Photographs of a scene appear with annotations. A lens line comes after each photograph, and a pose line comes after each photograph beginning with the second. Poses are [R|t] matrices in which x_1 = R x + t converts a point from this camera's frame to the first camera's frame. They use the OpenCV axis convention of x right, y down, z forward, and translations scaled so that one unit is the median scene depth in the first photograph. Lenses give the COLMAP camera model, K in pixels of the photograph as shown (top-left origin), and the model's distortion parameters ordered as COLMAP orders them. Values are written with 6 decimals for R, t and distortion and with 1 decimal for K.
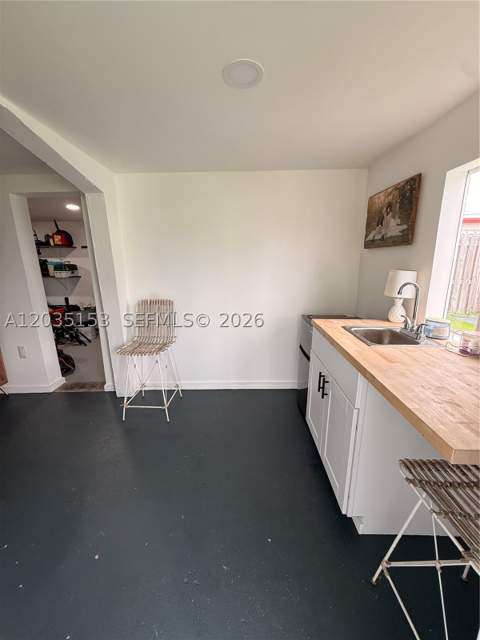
lens RADIAL K [[257.7, 0, 240.3], [0, 257.7, 319.8], [0, 0, 1]] dist [-0.001043, 0.000385]
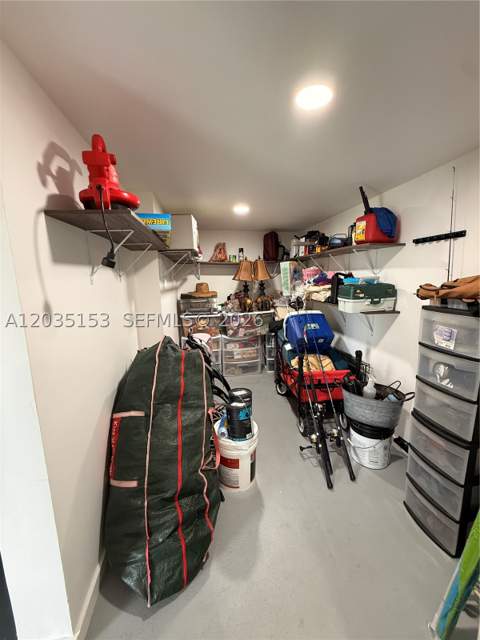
lens RADIAL K [[257.7, 0, 239.7], [0, 257.7, 316.9], [0, 0, 1]] dist [-0.001043, 0.000385]
pose [[0.167193, 0.151772, -0.974172, -0.267915], [-0.206348, 0.971584, 0.115954, -0.166436], [0.964089, 0.181632, 0.193760, 0.713652]]
